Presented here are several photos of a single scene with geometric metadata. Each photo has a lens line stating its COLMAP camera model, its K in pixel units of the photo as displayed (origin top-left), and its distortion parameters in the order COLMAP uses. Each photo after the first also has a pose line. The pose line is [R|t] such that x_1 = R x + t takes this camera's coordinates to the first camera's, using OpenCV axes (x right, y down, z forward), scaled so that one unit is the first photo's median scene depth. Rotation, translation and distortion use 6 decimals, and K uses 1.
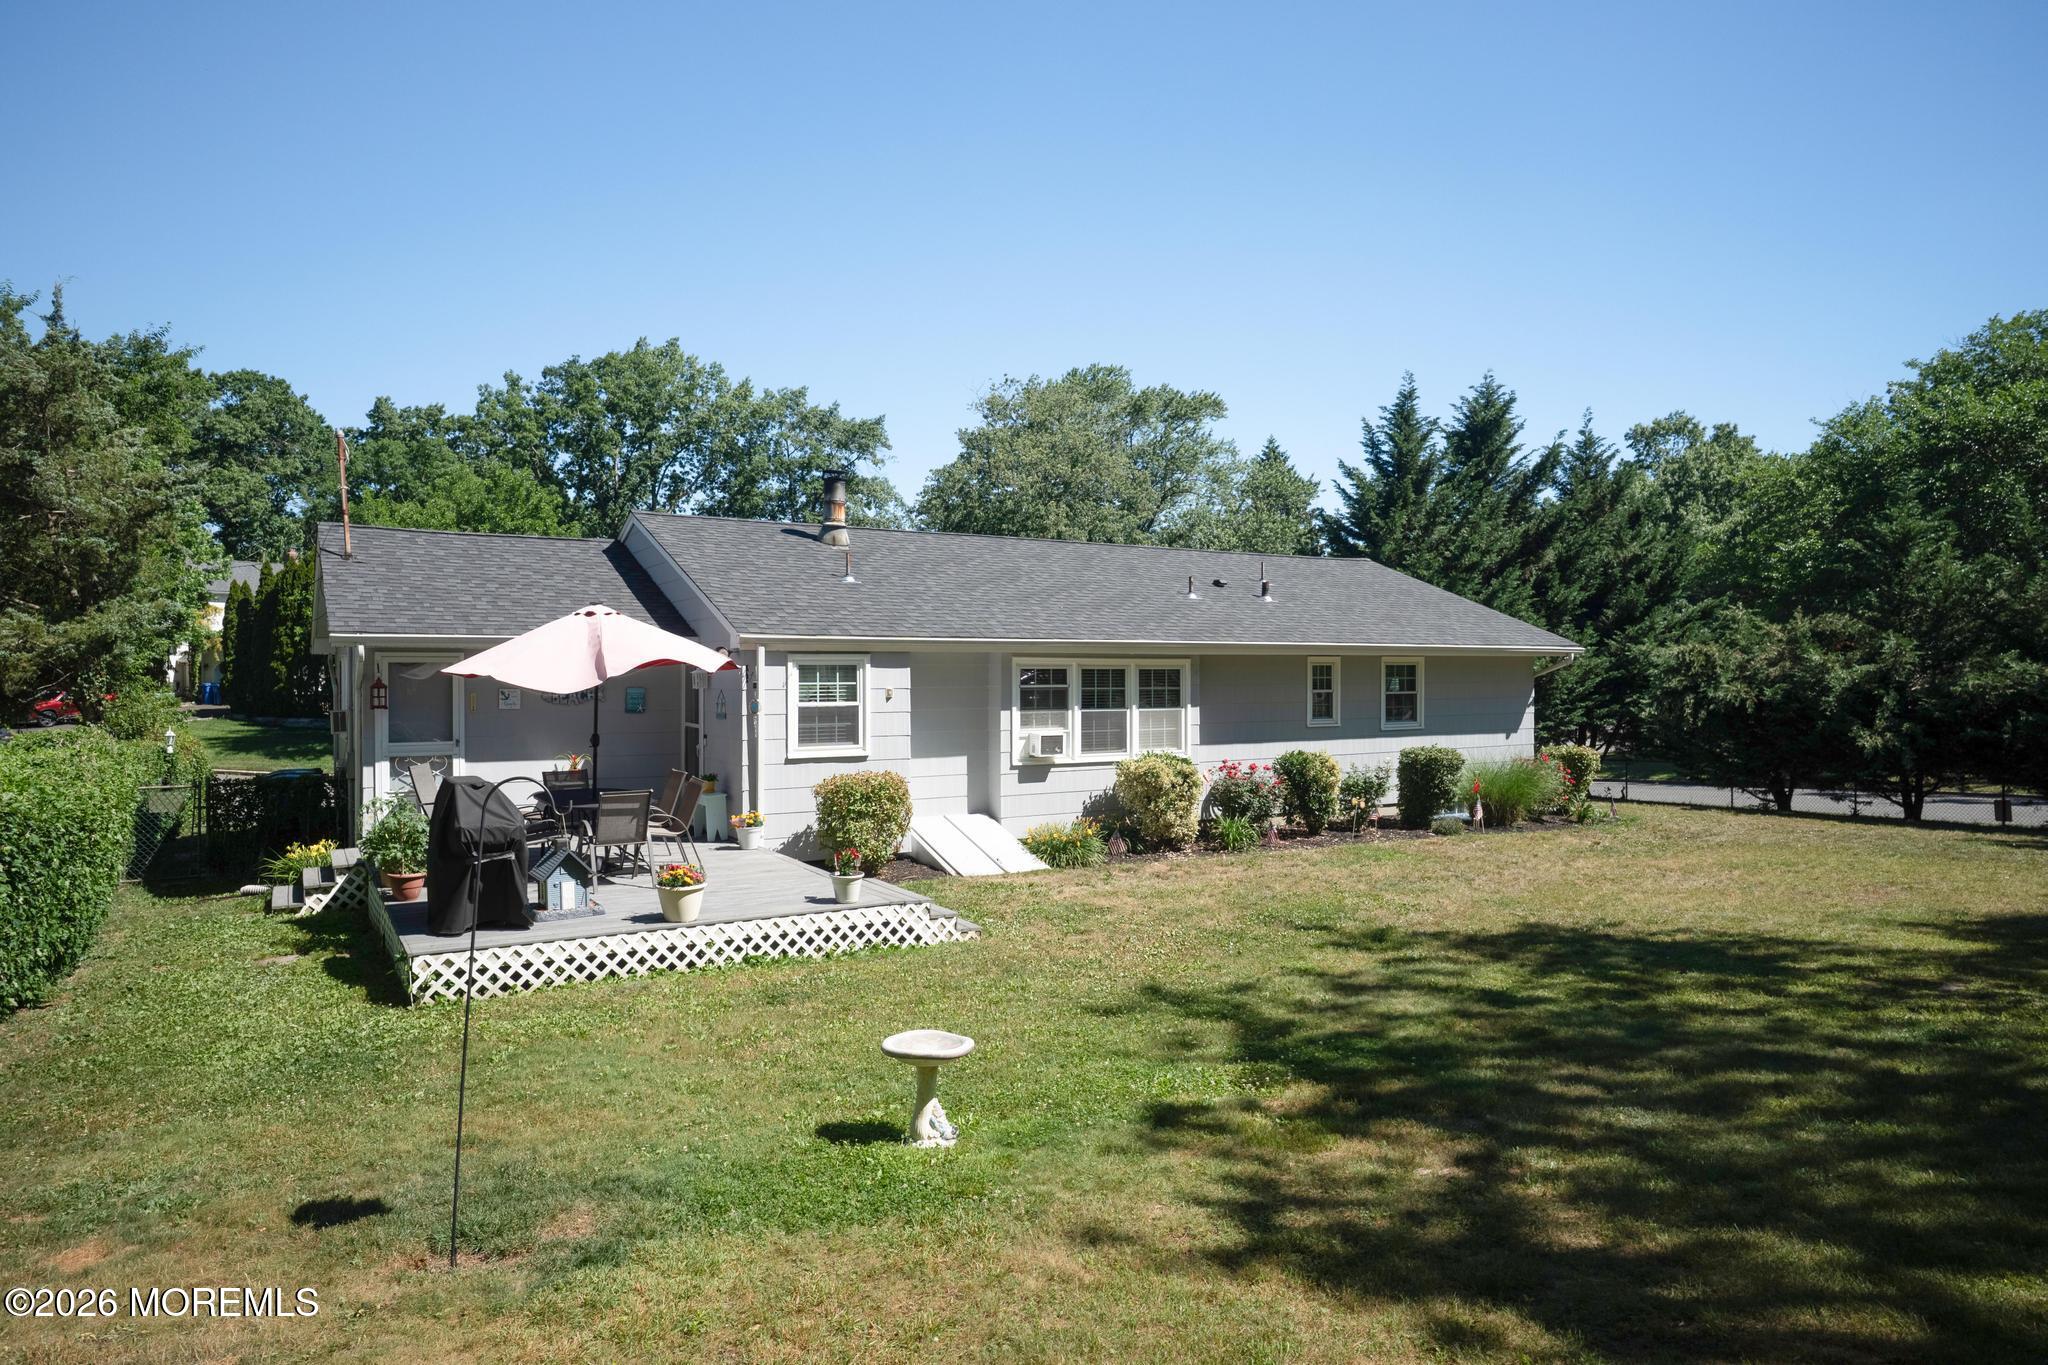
lens RADIAL K [[1210.6, 0, 1024.0], [0, 1210.6, 682.5], [0, 0, 1]] dist [-0.029873, 0.001225]
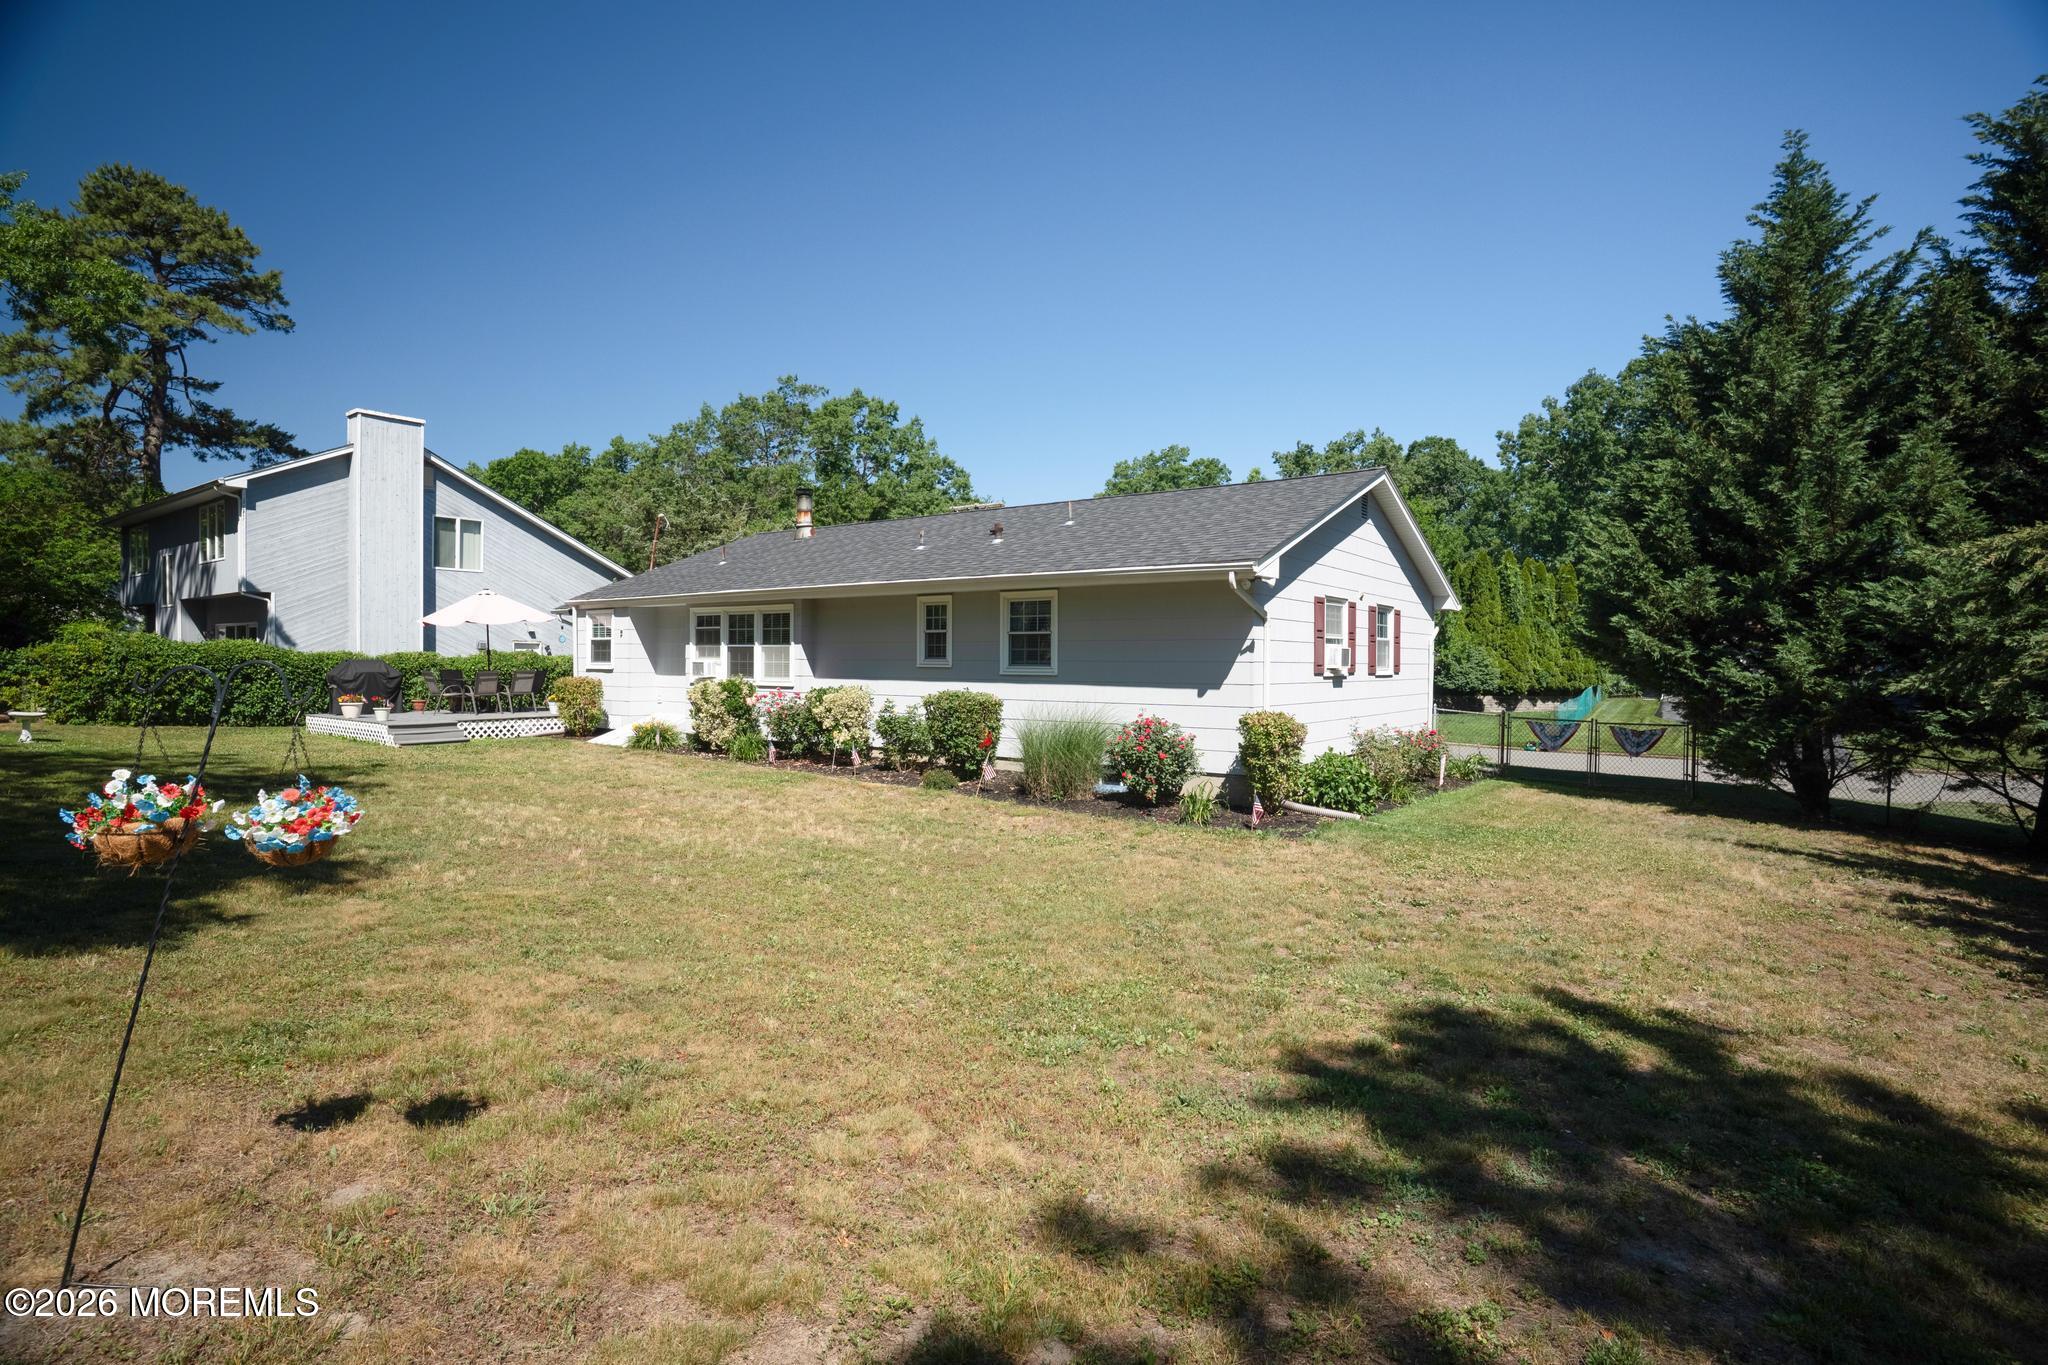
lens RADIAL K [[1004.4, 0, 1024.0], [0, 1004.4, 682.5], [0, 0, 1]] dist [-0.080277, 0.038660]
pose [[0.381557, 0.022465, -0.924072, 1.186345], [-0.019951, 0.999672, 0.016065, 0.039198], [0.924130, 0.012307, 0.381880, 0.875029]]
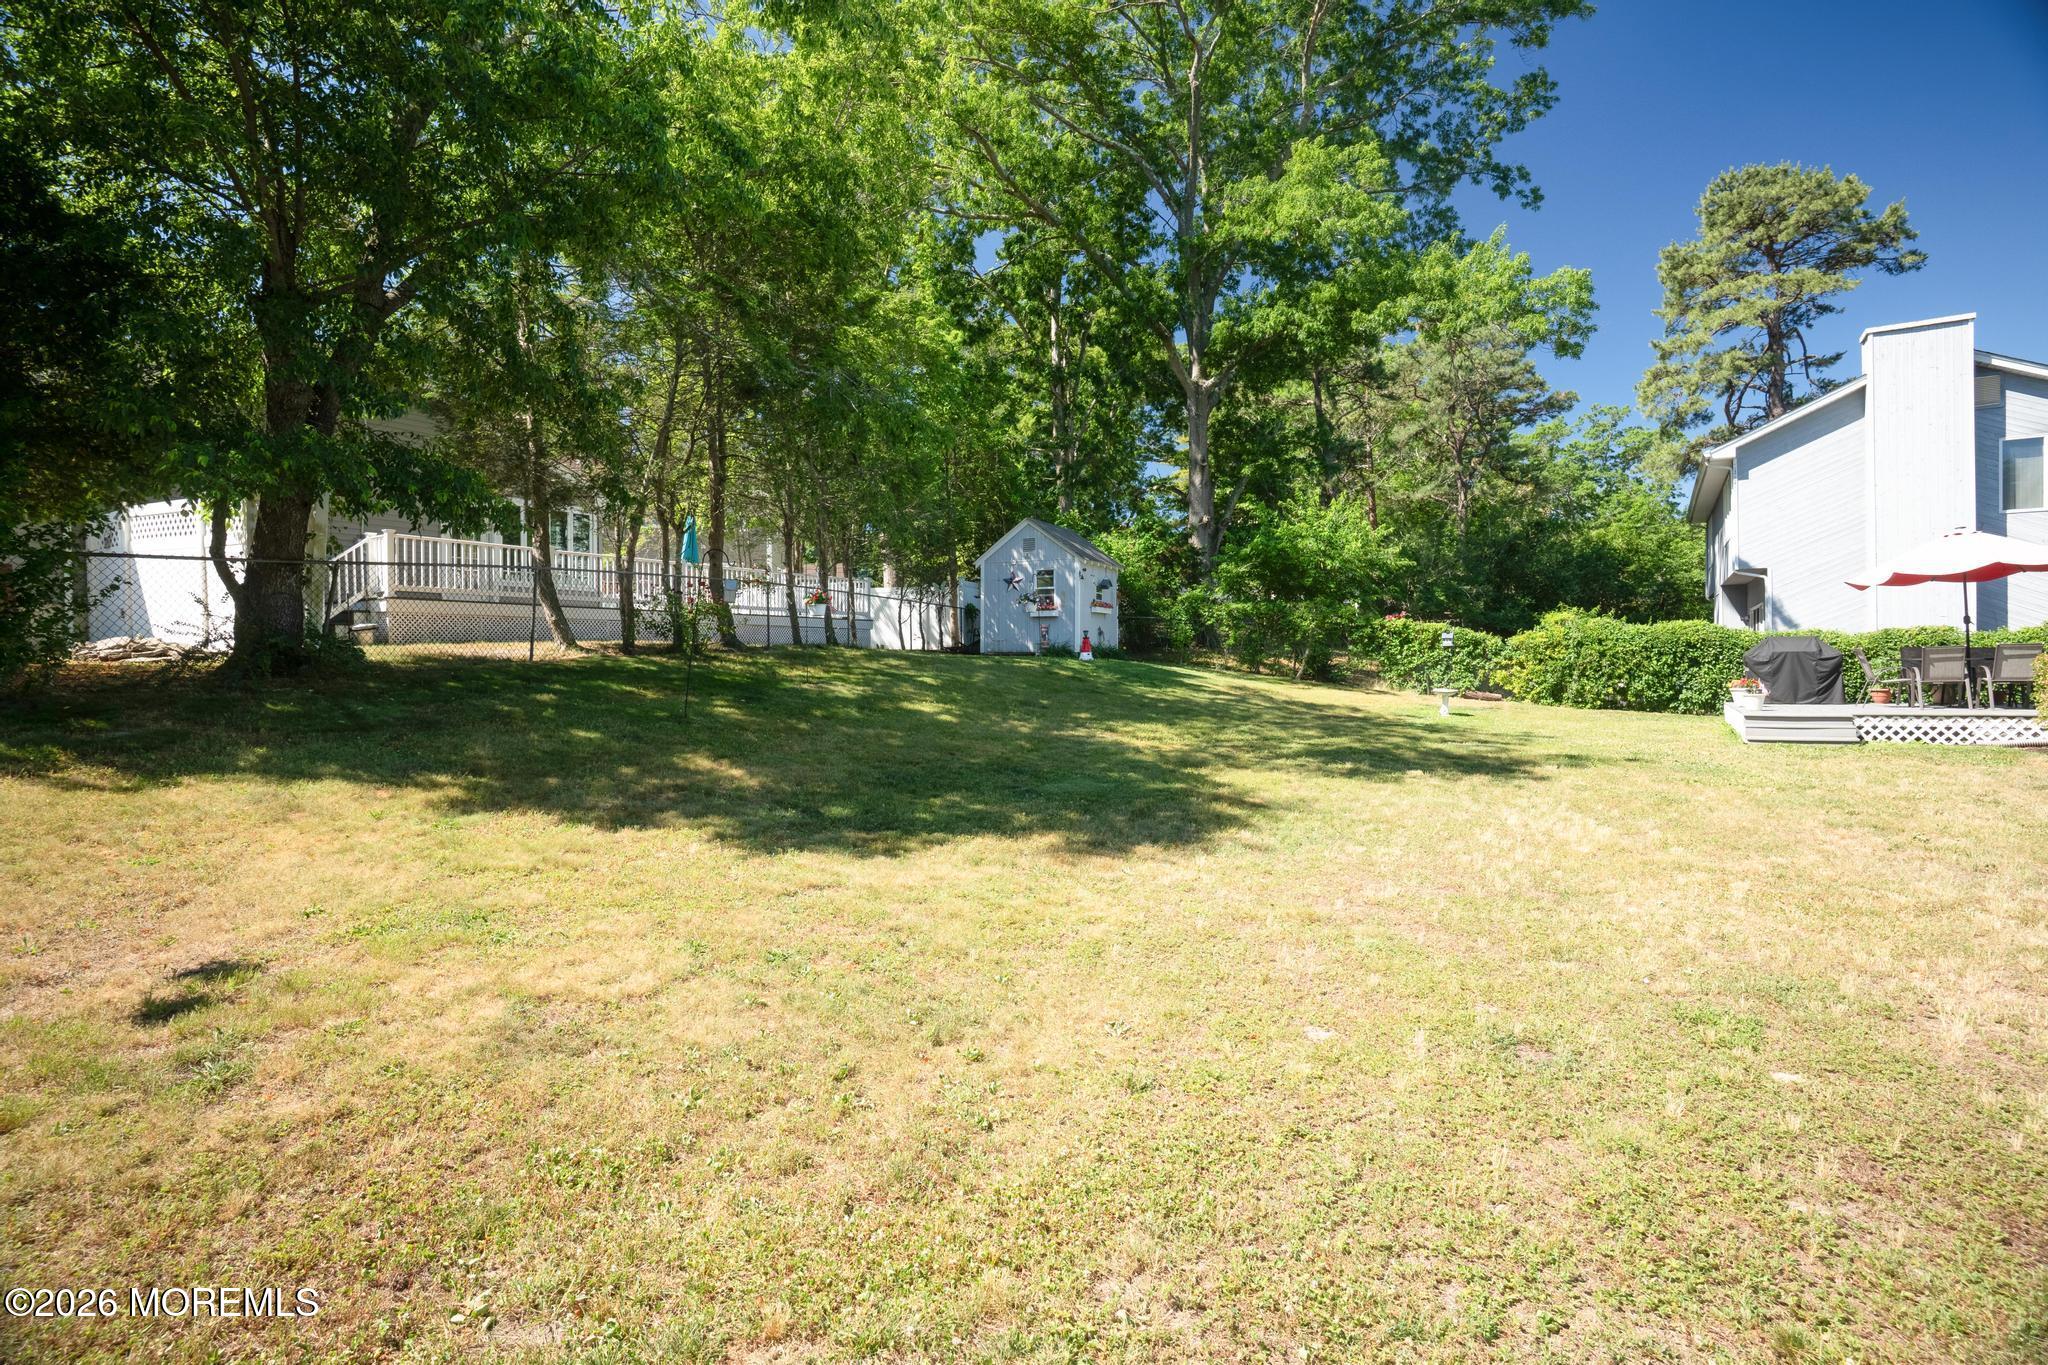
lens RADIAL K [[1004.4, 0, 1024.0], [0, 1004.4, 682.5], [0, 0, 1]] dist [-0.080277, 0.038660]
pose [[-0.889105, 0.020898, -0.457226, 0.883815], [0.008048, 0.999516, 0.030034, 0.056873], [0.457633, 0.023023, -0.888843, 1.091933]]
